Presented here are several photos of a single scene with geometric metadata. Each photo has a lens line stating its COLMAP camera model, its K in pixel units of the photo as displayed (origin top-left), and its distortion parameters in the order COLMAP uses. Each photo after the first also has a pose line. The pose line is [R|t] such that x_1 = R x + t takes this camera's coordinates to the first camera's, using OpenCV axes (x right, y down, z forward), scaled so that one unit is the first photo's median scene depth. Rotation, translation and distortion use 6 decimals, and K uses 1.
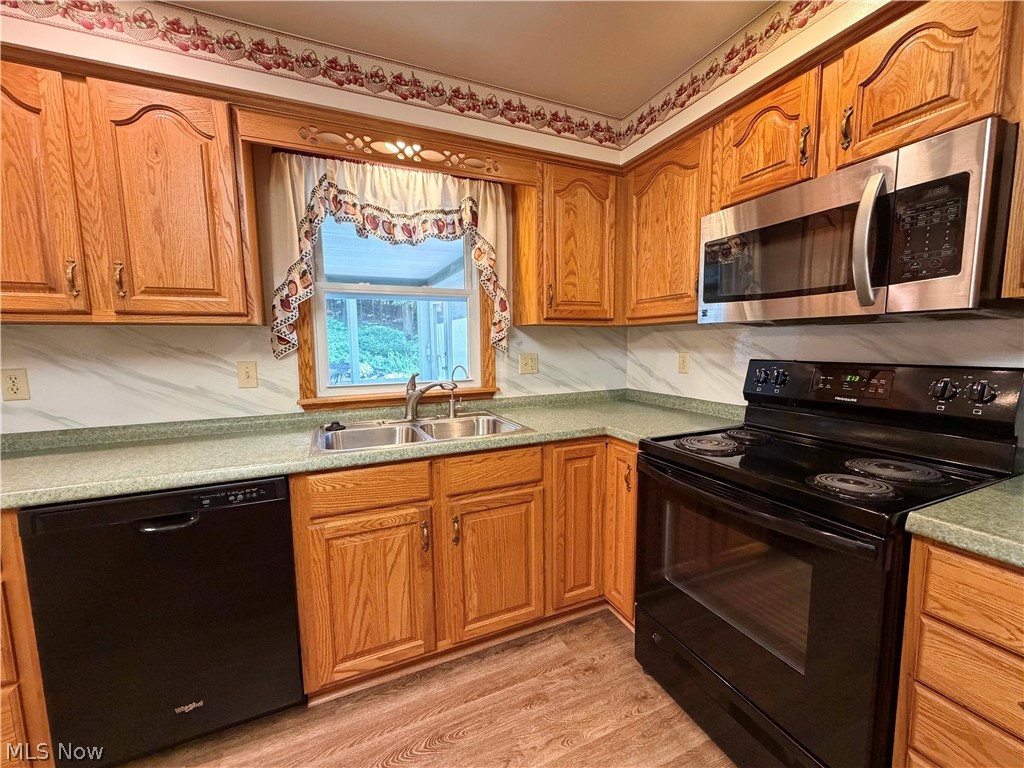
lens RADIAL K [[407.6, 0, 510.2], [0, 407.6, 386.5], [0, 0, 1]] dist [-0.000445, 0.000062]
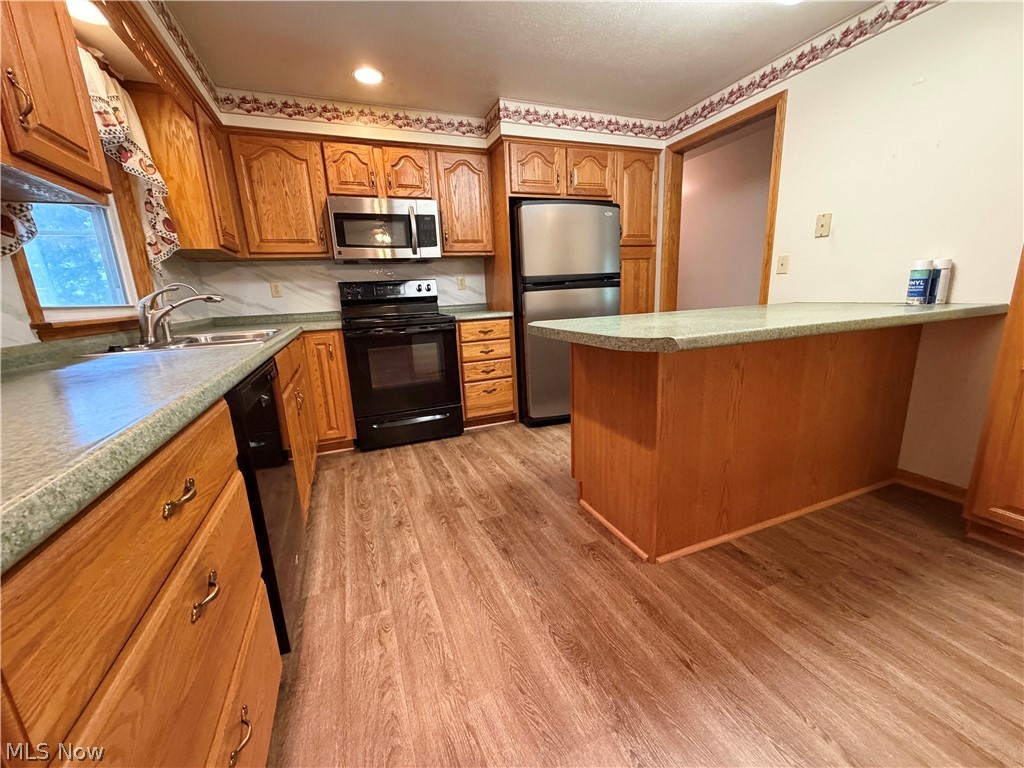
lens RADIAL K [[407.6, 0, 510.2], [0, 407.6, 386.5], [0, 0, 1]] dist [-0.000445, 0.000062]
pose [[0.034388, -0.213601, 0.976316, -1.294766], [0.150171, 0.966907, 0.206253, 0.125918], [-0.988062, 0.139522, 0.065327, 0.195061]]
